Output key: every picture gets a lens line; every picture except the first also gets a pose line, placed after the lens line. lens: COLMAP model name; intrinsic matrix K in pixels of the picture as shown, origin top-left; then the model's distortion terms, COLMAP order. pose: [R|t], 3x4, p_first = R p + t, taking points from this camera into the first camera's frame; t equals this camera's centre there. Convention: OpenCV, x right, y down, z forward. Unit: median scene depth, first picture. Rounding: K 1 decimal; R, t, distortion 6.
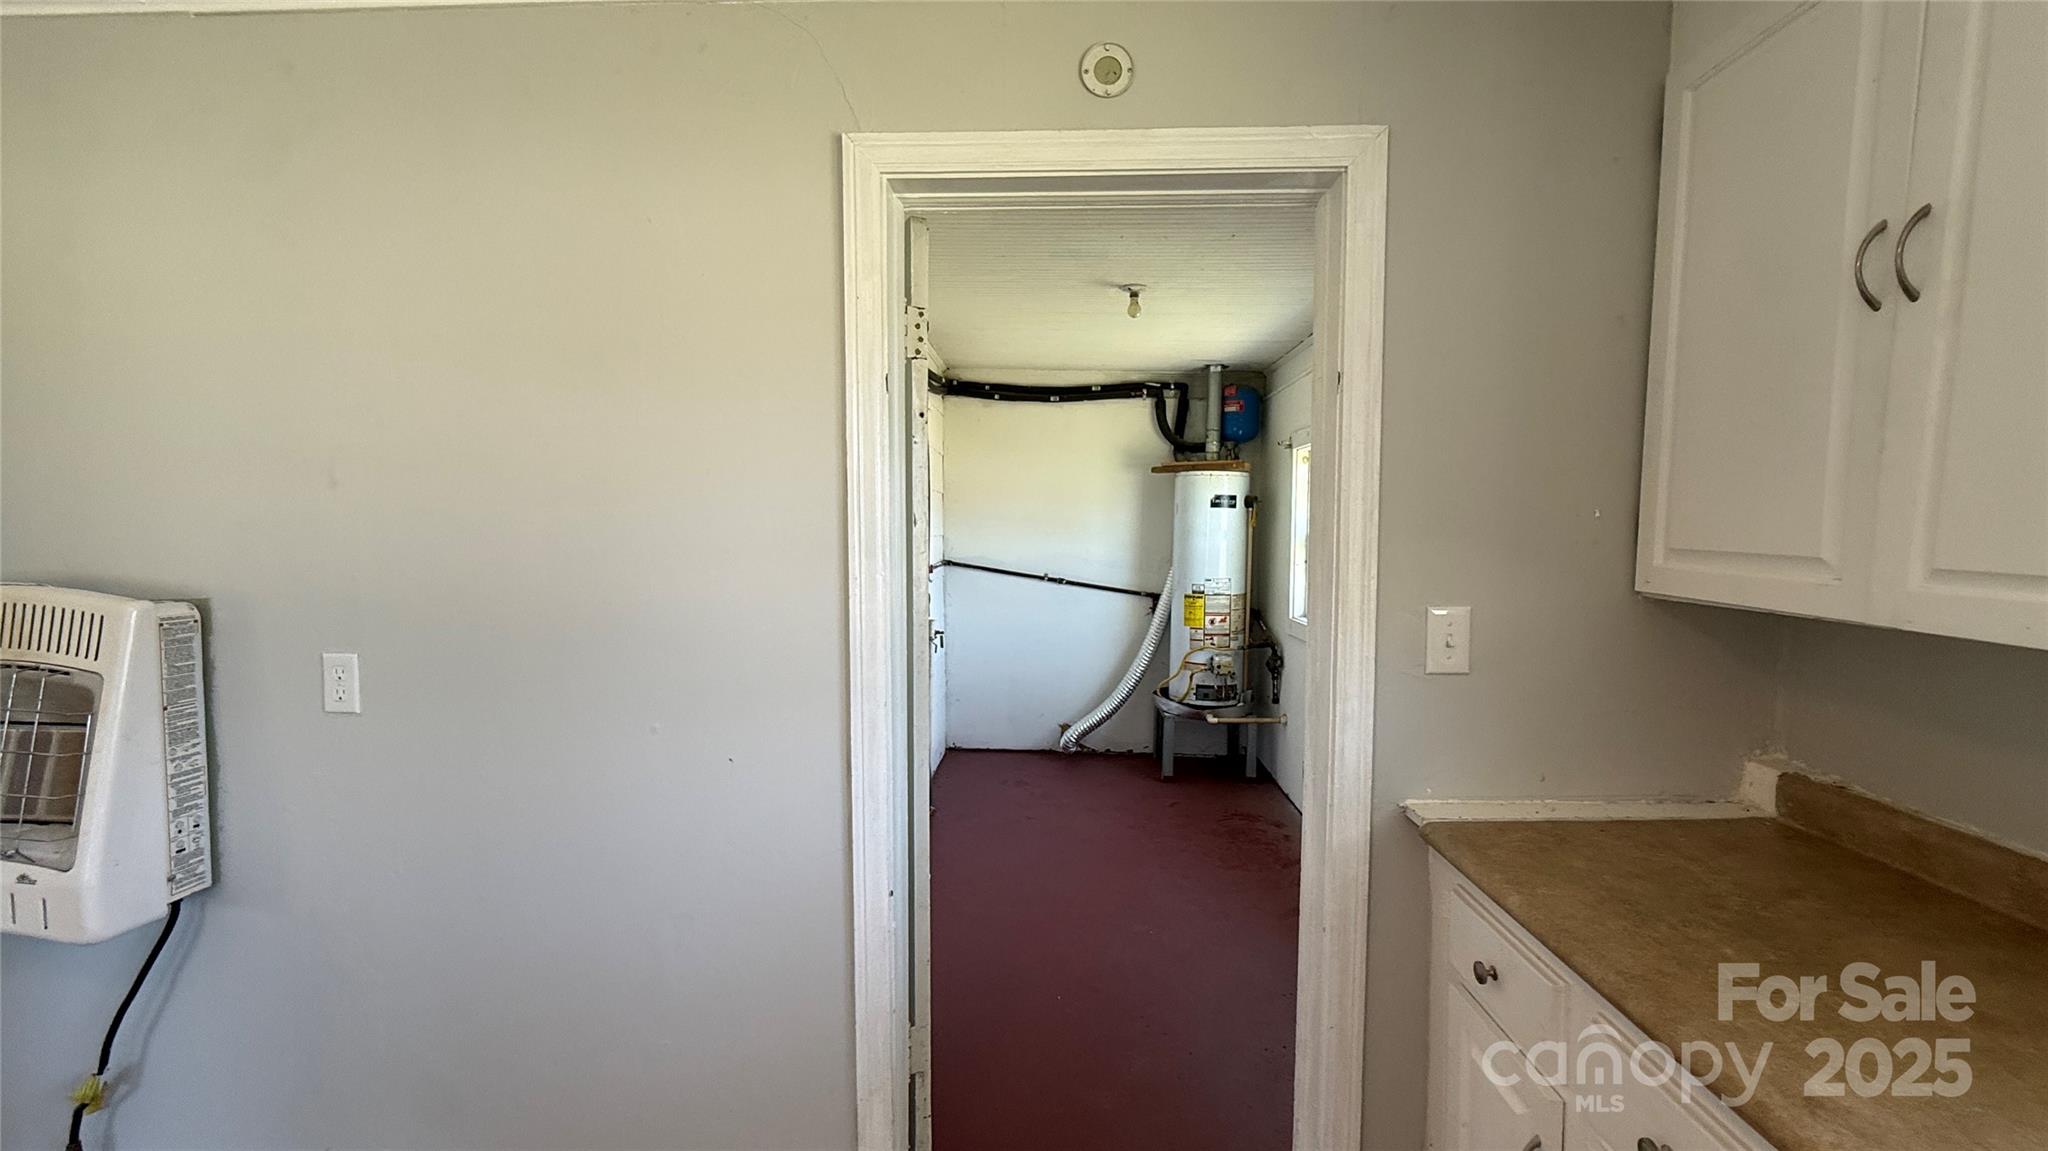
lens RADIAL K [[818.2, 0, 1029.7], [0, 818.2, 573.5], [0, 0, 1]] dist [-0.000040, -0.000089]
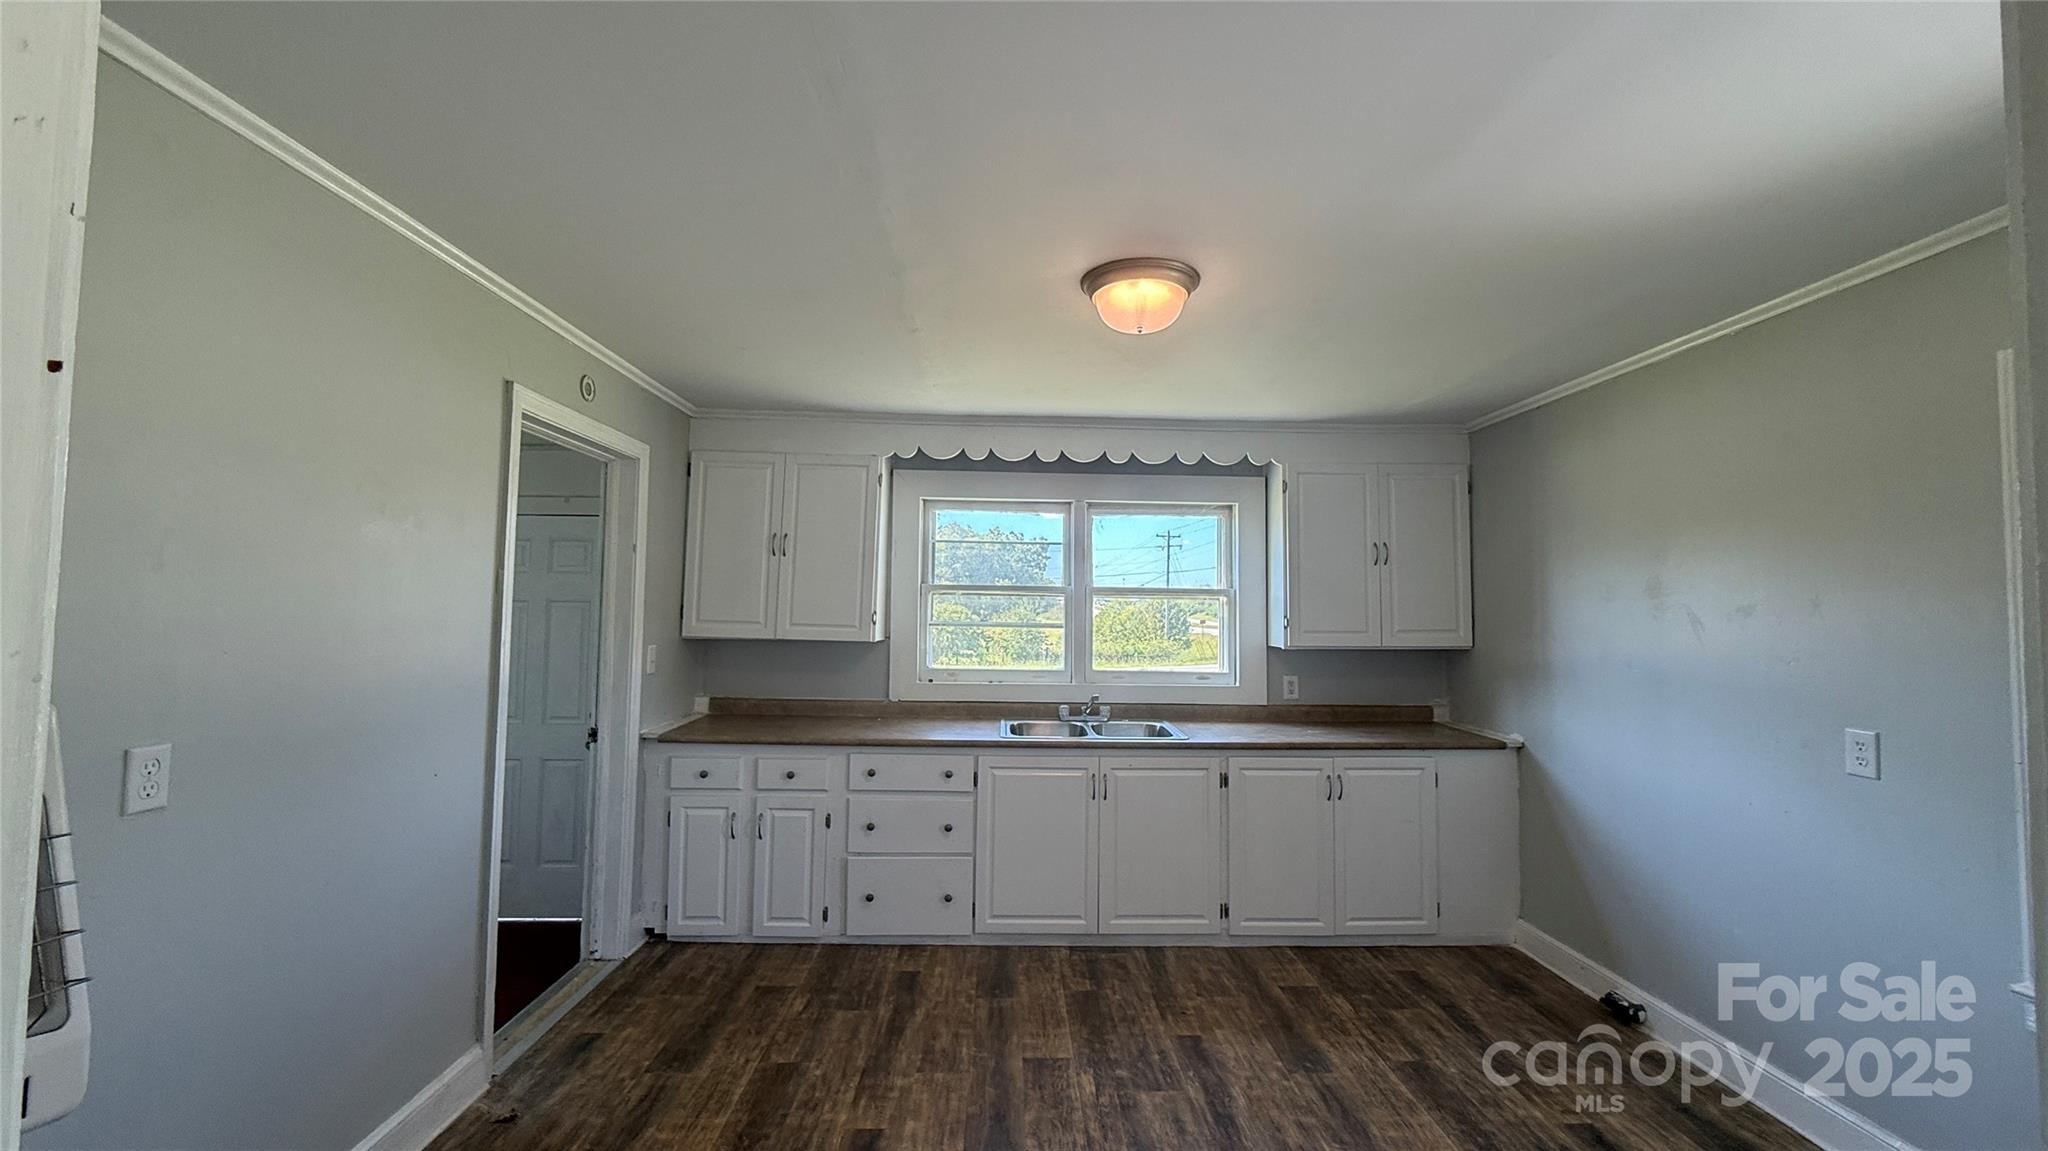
lens RADIAL K [[818.2, 0, 1029.7], [0, 818.2, 573.5], [0, 0, 1]] dist [-0.000040, -0.000089]
pose [[-0.067455, 0.047709, 0.996581, -2.027685], [0.047411, 0.997881, -0.044562, -0.010596], [-0.996595, 0.044243, -0.069574, 0.060919]]
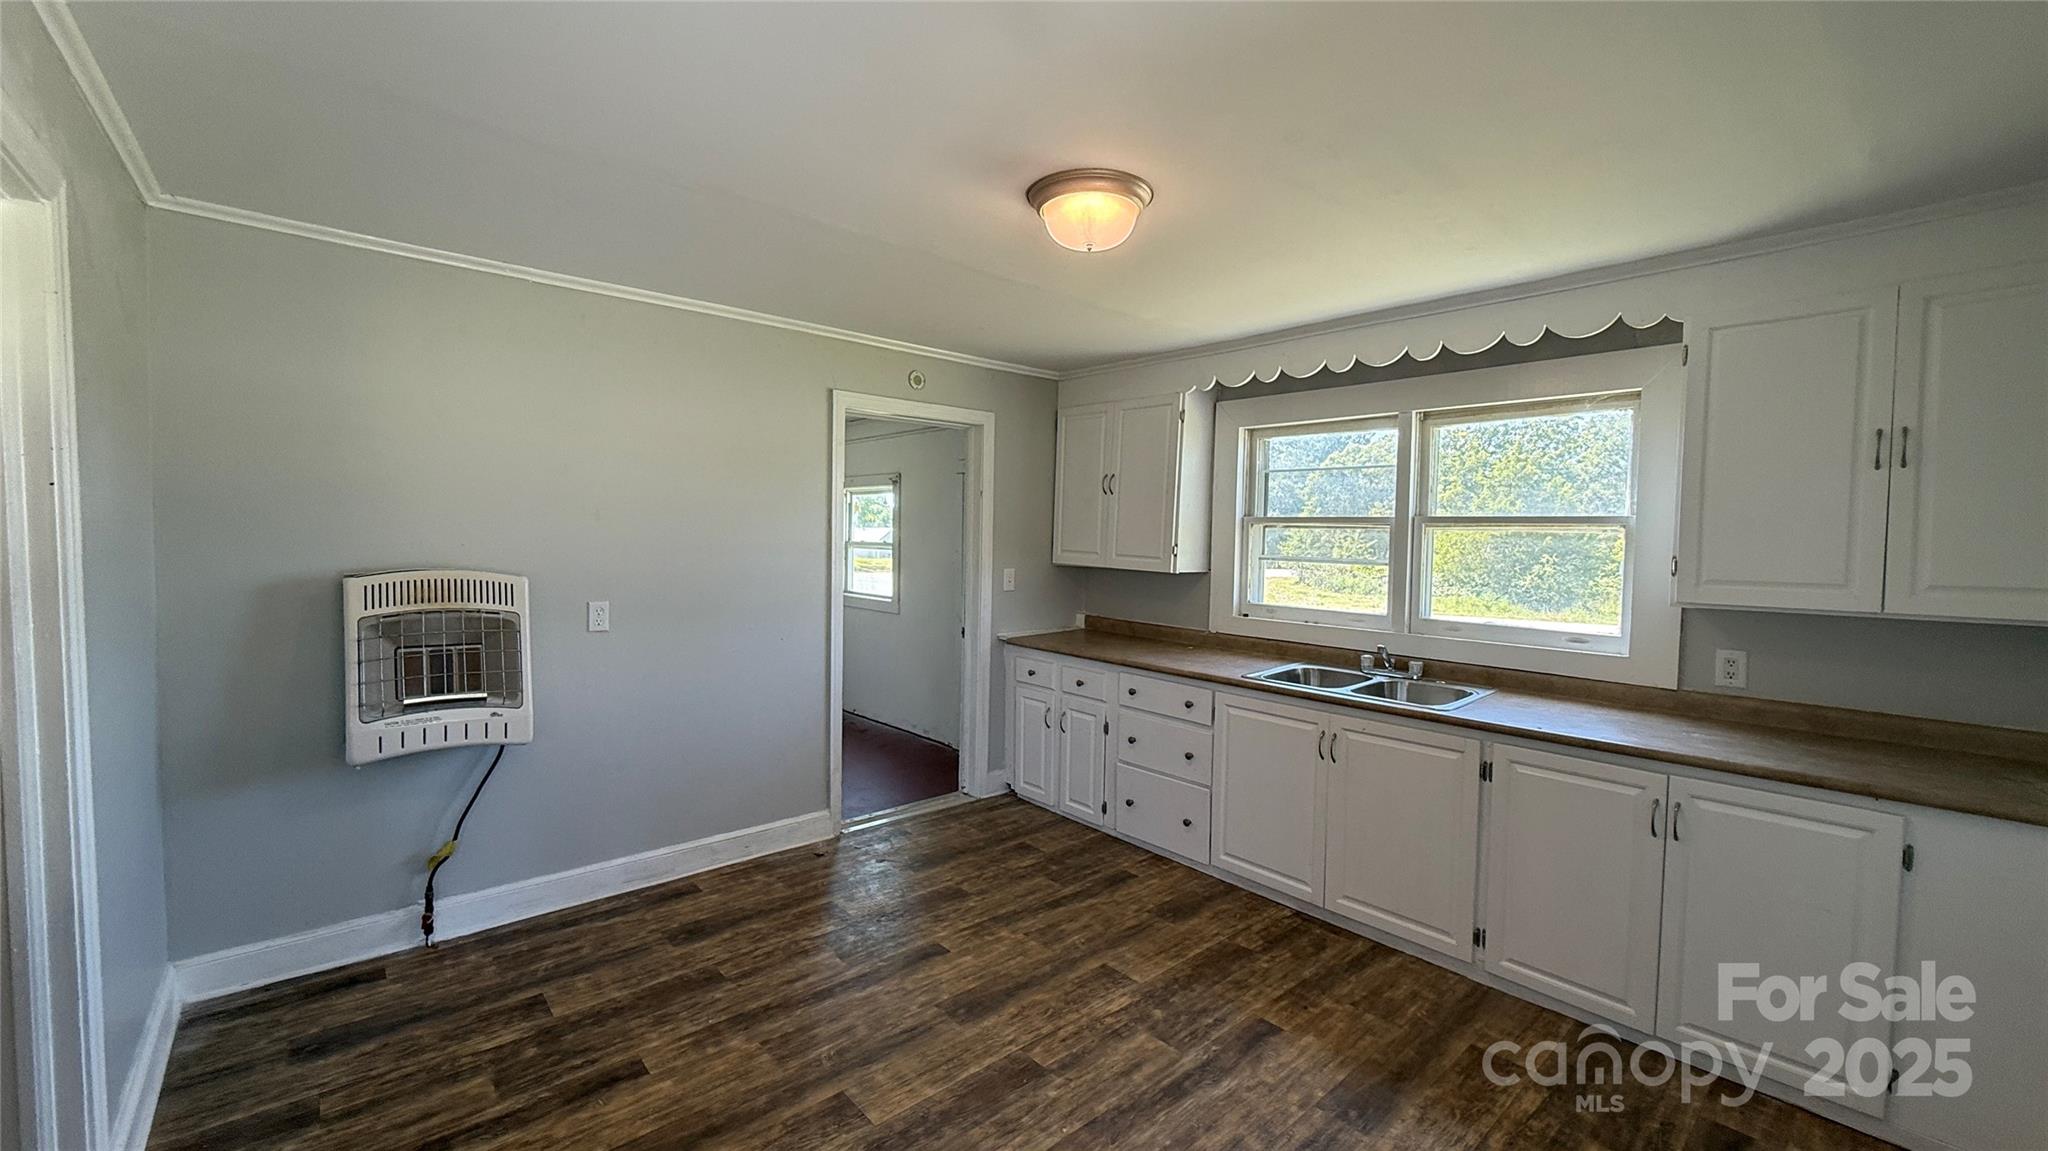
lens RADIAL K [[818.2, 0, 1029.7], [0, 818.2, 573.5], [0, 0, 1]] dist [-0.000040, -0.000089]
pose [[0.723820, -0.019980, 0.689700, -1.603038], [0.023202, 0.999720, 0.004611, 0.046922], [-0.689599, 0.012664, 0.724081, -1.318350]]
